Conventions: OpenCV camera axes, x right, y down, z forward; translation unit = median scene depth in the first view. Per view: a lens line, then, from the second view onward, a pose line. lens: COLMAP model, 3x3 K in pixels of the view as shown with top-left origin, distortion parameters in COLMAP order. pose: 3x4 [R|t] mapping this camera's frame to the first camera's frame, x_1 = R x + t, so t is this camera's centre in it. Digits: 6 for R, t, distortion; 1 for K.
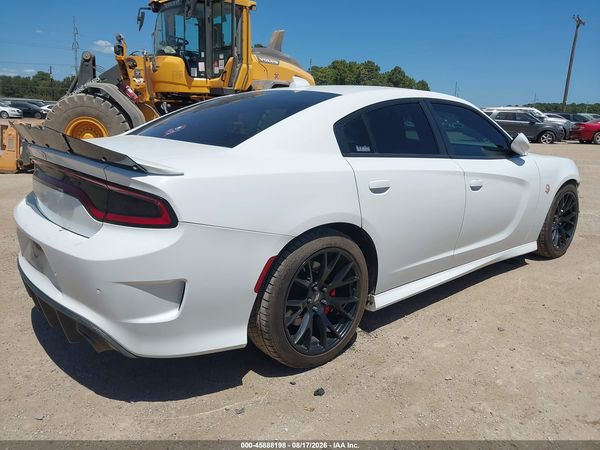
lens RADIAL K [[485.3, 0, 300.0], [0, 485.3, 225.0], [0, 0, 1]] dist [0.009088, 0.000778]
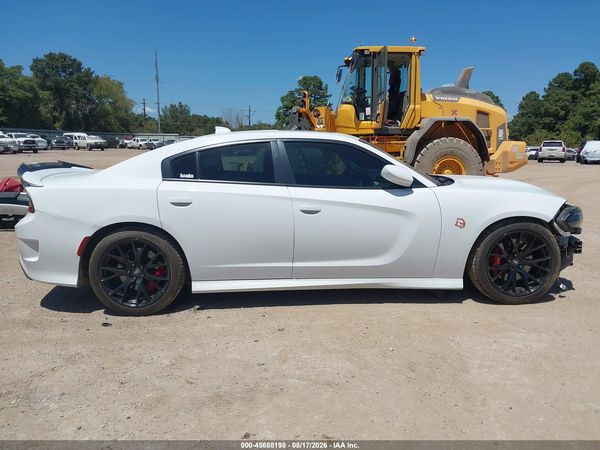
lens RADIAL K [[504.8, 0, 300.0], [0, 504.8, 225.0], [0, 0, 1]] dist [0.004552, -0.014417]
pose [[0.773834, 0.065599, -0.629982, 0.438974], [-0.117110, 0.992292, -0.040525, 0.002833], [0.622467, 0.105136, 0.775552, 0.020406]]
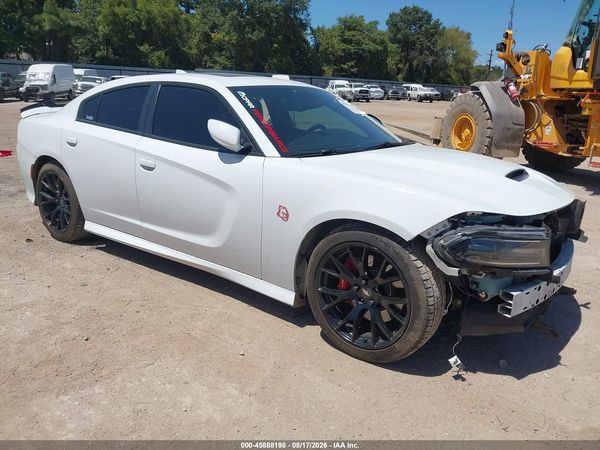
lens RADIAL K [[484.7, 0, 300.2], [0, 484.7, 240.0], [0, 0, 1]] dist [-0.008817, -0.008562]
pose [[0.169005, 0.262216, -0.950095, 0.559841], [-0.251768, 0.943466, 0.215602, -0.091753], [0.952917, 0.202766, 0.225468, 0.438423]]
